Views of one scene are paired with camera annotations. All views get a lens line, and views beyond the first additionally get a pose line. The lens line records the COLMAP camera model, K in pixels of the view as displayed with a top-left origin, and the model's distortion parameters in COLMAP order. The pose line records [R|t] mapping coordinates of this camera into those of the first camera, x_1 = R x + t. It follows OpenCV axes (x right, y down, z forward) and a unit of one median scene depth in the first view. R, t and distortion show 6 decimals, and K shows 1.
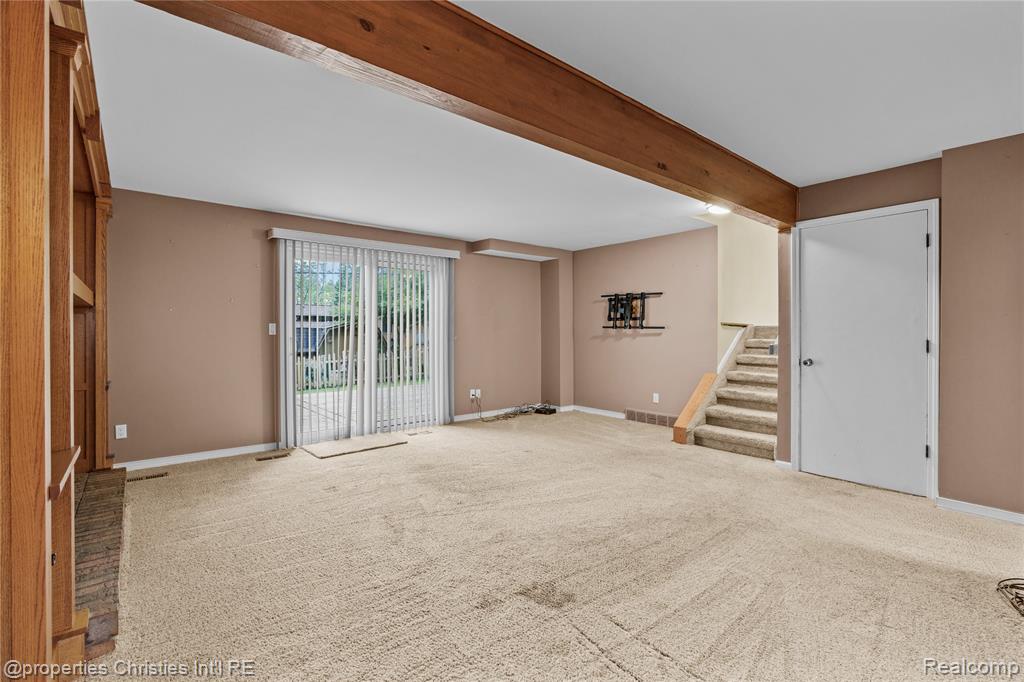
lens RADIAL K [[462.0, 0, 516.6], [0, 462.0, 337.4], [0, 0, 1]] dist [-0.013047, 0.005083]
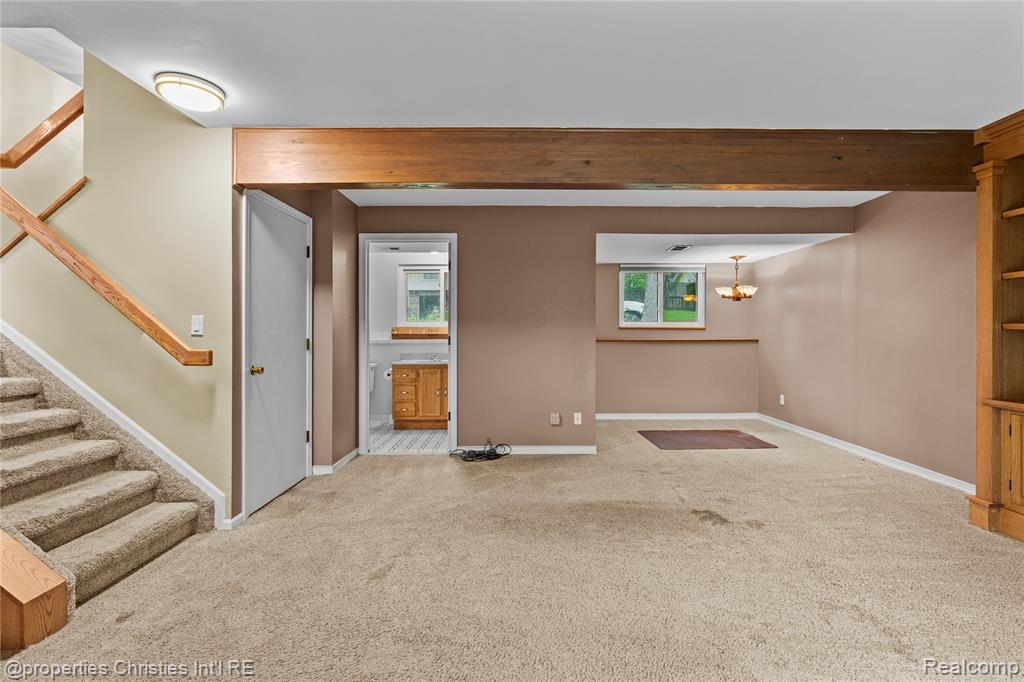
lens RADIAL K [[462.0, 0, 519.9], [0, 462.0, 332.5], [0, 0, 1]] dist [-0.013047, 0.005083]
pose [[-0.773770, 0.000441, 0.633466, -0.286990], [0.005219, 0.999970, 0.005679, -0.017200], [-0.633445, 0.007701, -0.773750, 1.856787]]
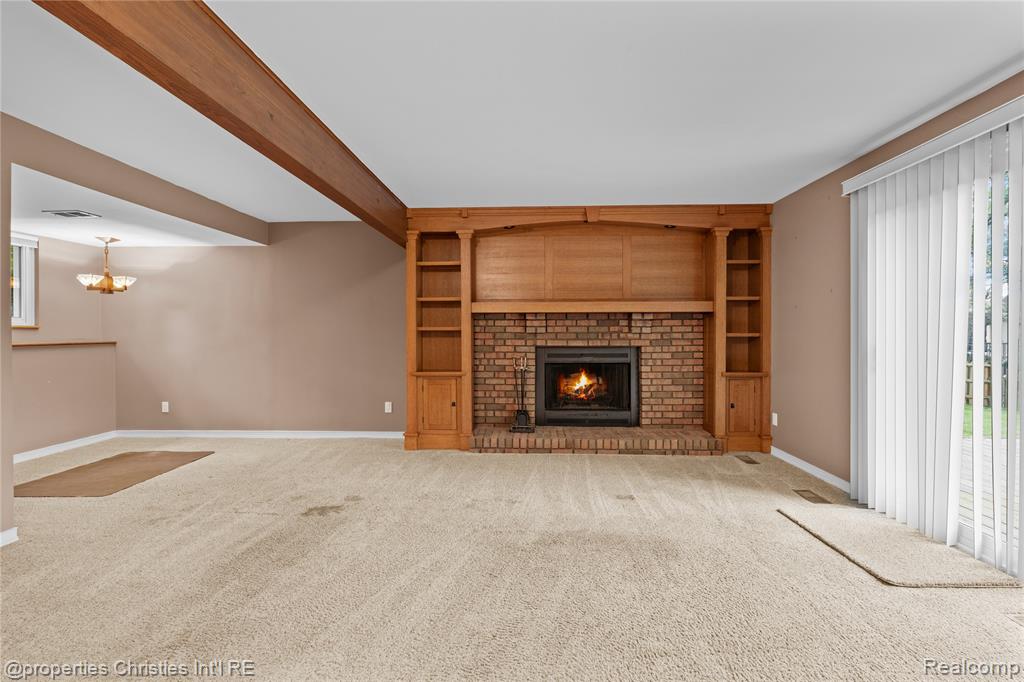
lens RADIAL K [[462.0, 0, 511.3], [0, 462.0, 332.7], [0, 0, 1]] dist [-0.013047, 0.005083]
pose [[-0.662613, 0.002286, -0.748958, 0.575950], [-0.002170, 0.999985, 0.004973, -0.013348], [0.748959, 0.004921, -0.662598, 1.818836]]
